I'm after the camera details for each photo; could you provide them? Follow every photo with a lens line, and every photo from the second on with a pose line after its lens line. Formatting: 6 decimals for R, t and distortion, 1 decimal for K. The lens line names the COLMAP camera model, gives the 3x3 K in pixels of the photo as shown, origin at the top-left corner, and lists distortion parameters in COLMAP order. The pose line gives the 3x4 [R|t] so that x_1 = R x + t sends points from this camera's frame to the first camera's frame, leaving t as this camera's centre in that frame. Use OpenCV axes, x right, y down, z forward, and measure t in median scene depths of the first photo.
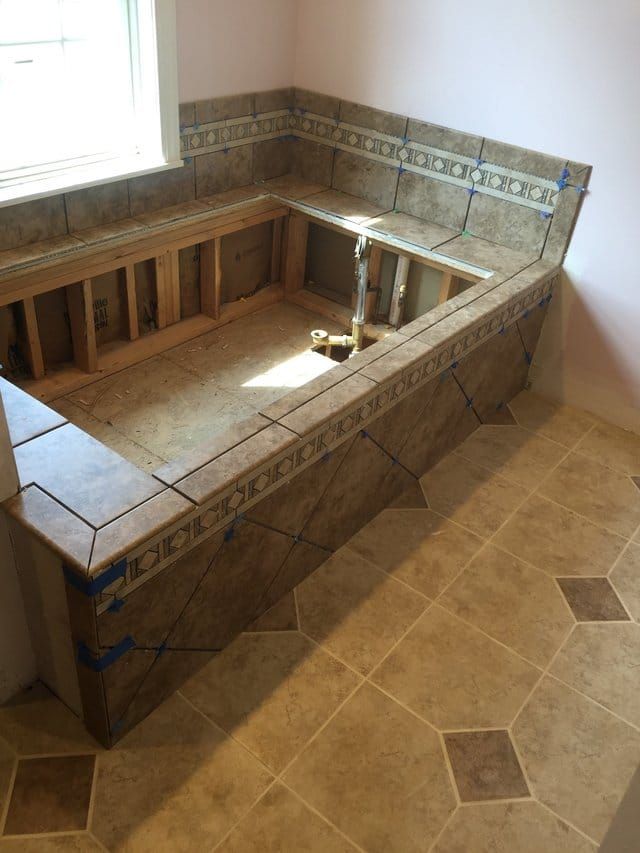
lens RADIAL K [[719.3, 0, 317.1], [0, 719.3, 431.8], [0, 0, 1]] dist [0.048584, -0.009241]
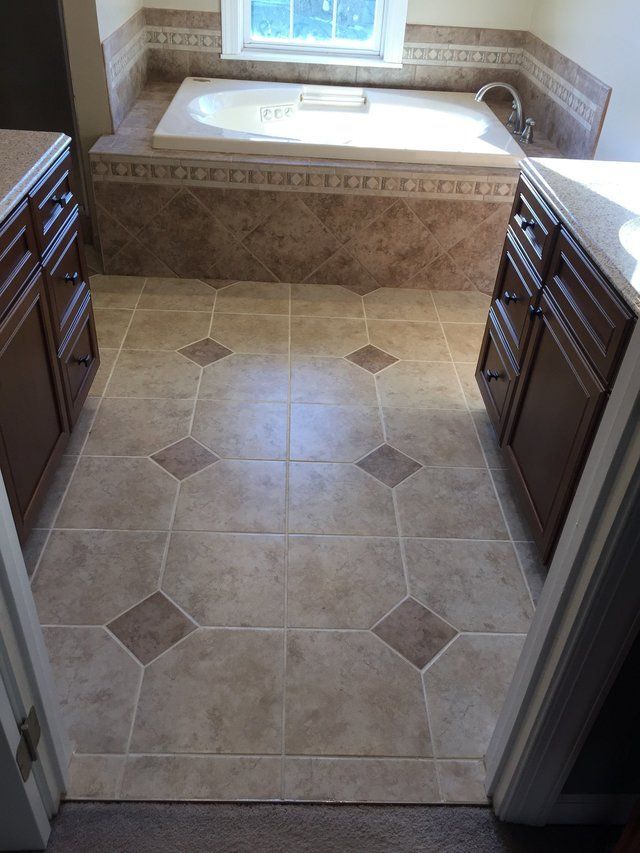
lens RADIAL K [[719.3, 0, 322.4], [0, 719.3, 422.5], [0, 0, 1]] dist [0.048584, -0.009241]
pose [[0.651122, 0.413374, -0.636523, 0.942888], [-0.449703, 0.885719, 0.115191, 0.168371], [0.611397, 0.211243, 0.762607, -0.063882]]
